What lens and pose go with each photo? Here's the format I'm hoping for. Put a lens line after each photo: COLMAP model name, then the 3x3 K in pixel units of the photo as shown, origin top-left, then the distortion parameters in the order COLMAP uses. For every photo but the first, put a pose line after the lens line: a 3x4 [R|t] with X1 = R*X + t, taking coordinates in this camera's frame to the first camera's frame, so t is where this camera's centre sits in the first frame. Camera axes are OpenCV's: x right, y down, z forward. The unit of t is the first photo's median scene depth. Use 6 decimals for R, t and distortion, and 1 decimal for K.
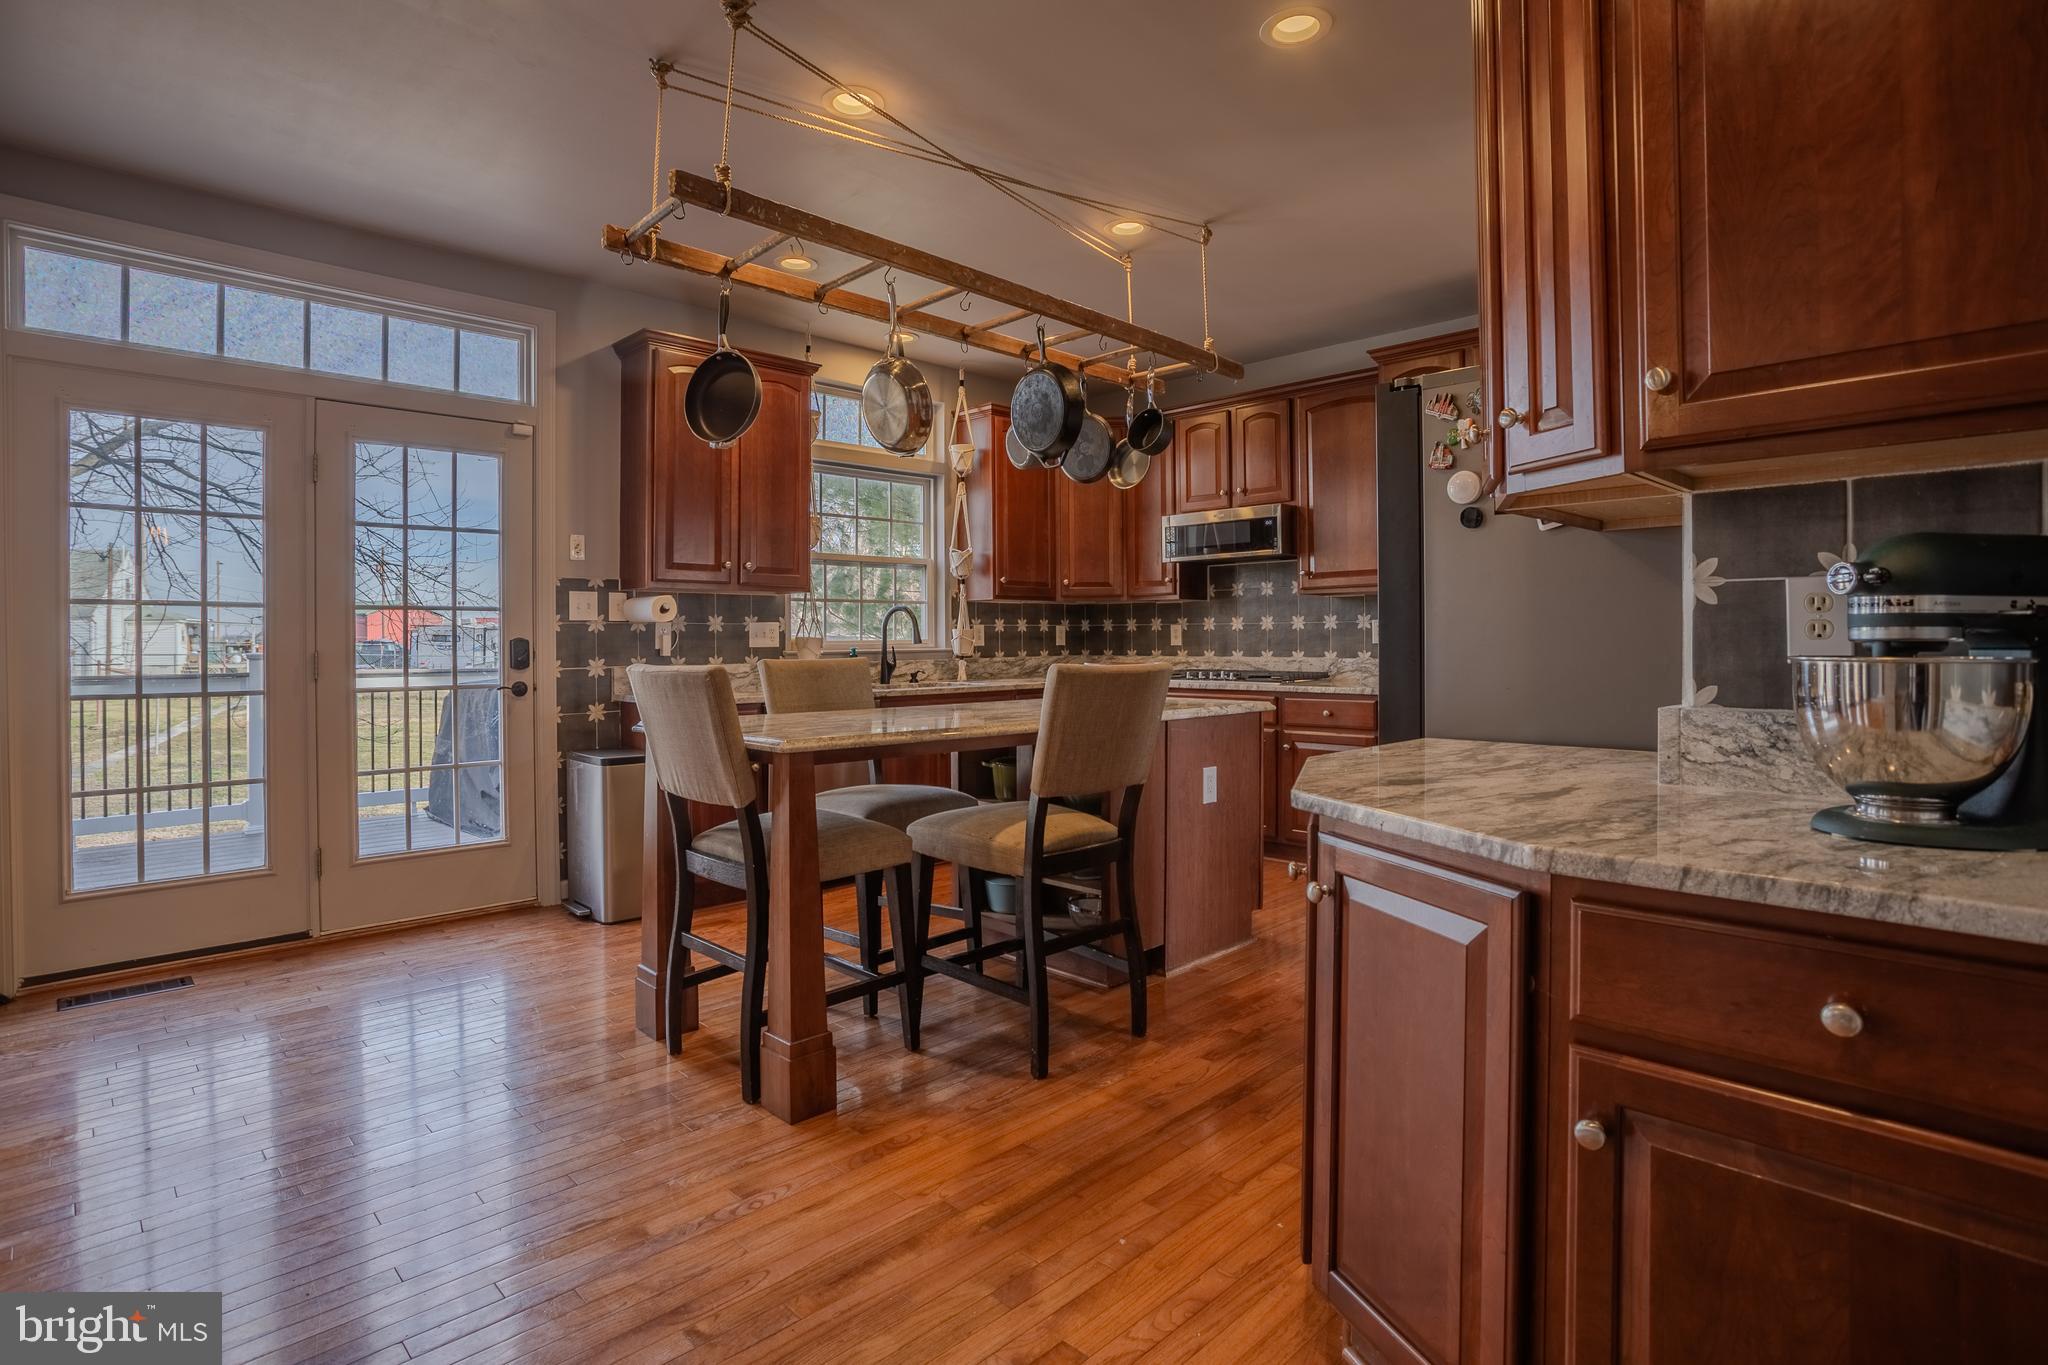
lens RADIAL K [[1022.0, 0, 994.9], [0, 1022.0, 653.4], [0, 0, 1]] dist [-0.047053, 0.000691]
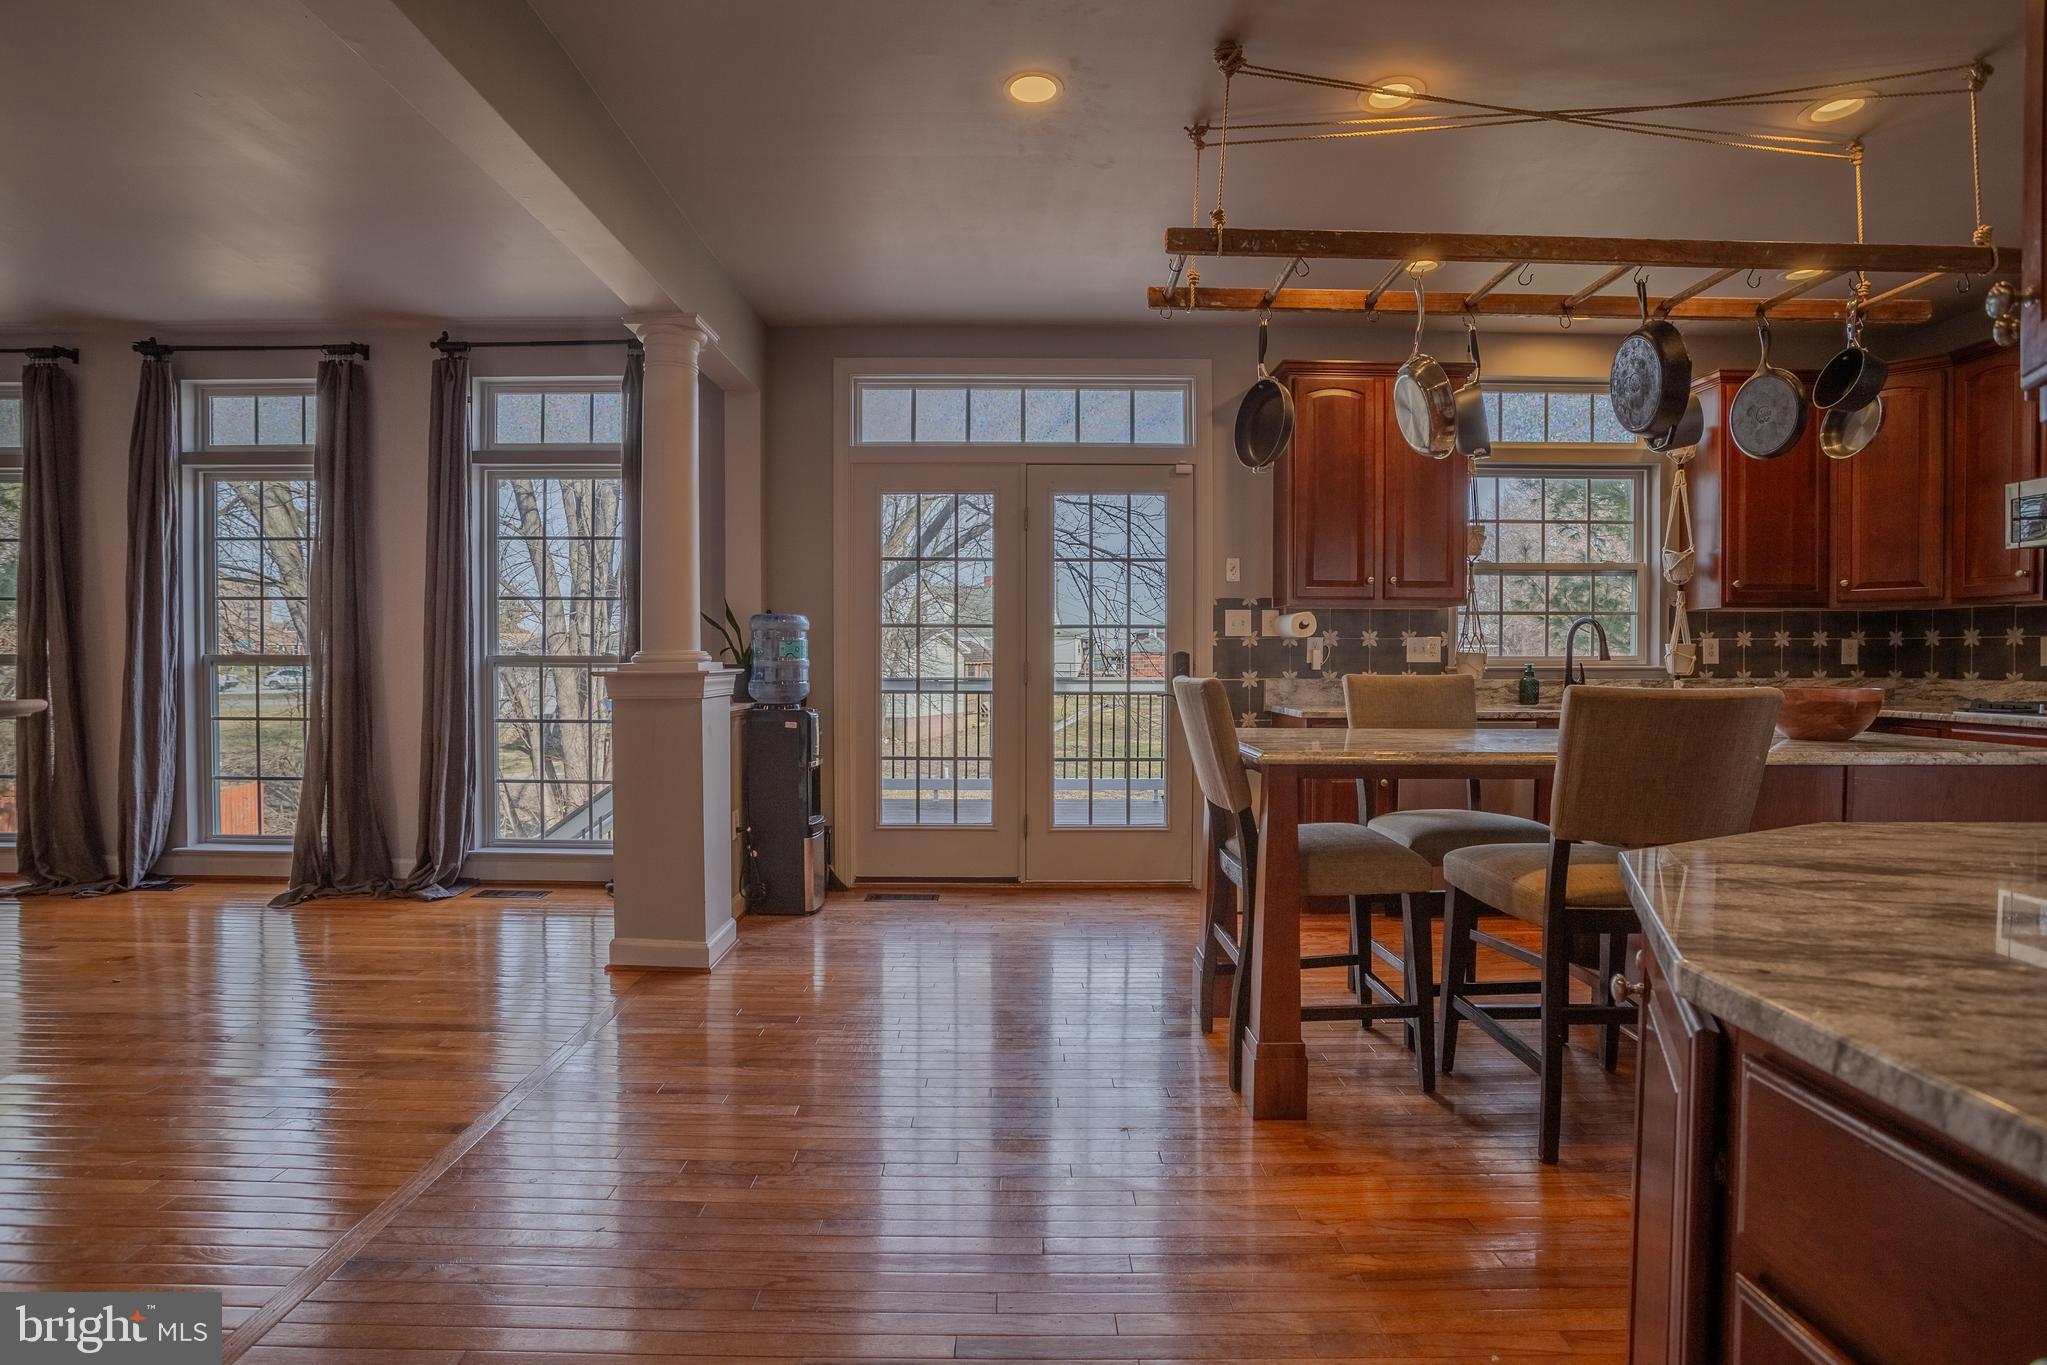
lens RADIAL K [[1000.5, 0, 1023.5], [0, 1000.5, 682.5], [0, 0, 1]] dist [-0.079092, 0.043156]
pose [[0.725637, 0.024098, -0.687656, 0.167199], [-0.013548, 0.999693, 0.020736, -0.001494], [0.687944, -0.005731, 0.725741, 0.054046]]
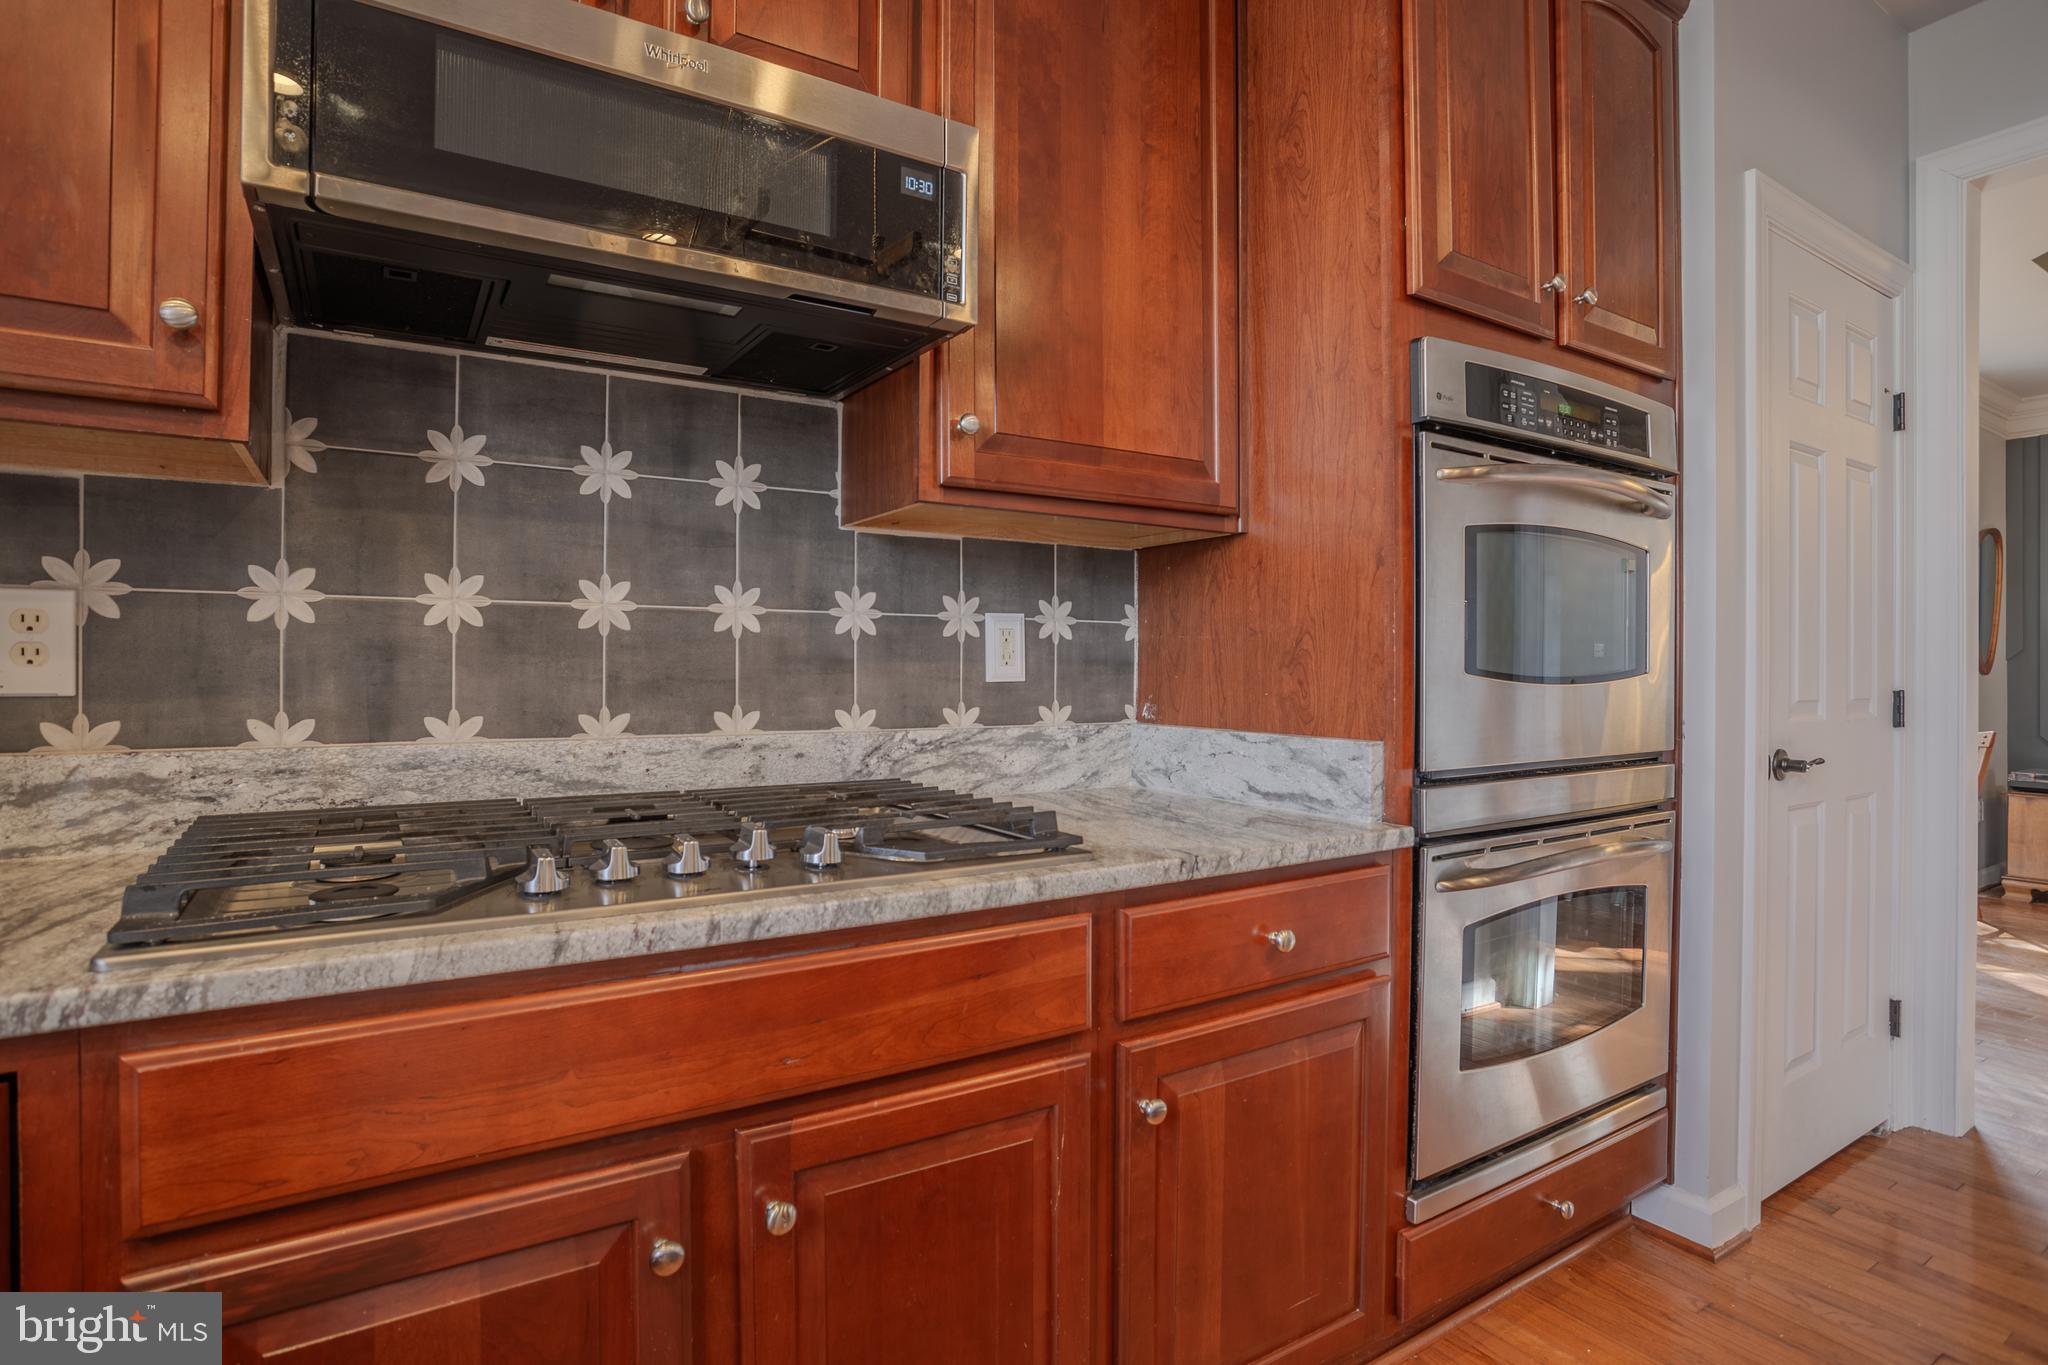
lens RADIAL K [[1077.6, 0, 1098.1], [0, 1077.6, 680.4], [0, 0, 1]] dist [-0.071949, 0.030689]
pose [[0.183313, -0.003505, 0.983048, 0.034707], [0.009883, 0.999950, 0.001723, -0.012926], [-0.983005, 0.009400, 0.183338, 1.069156]]
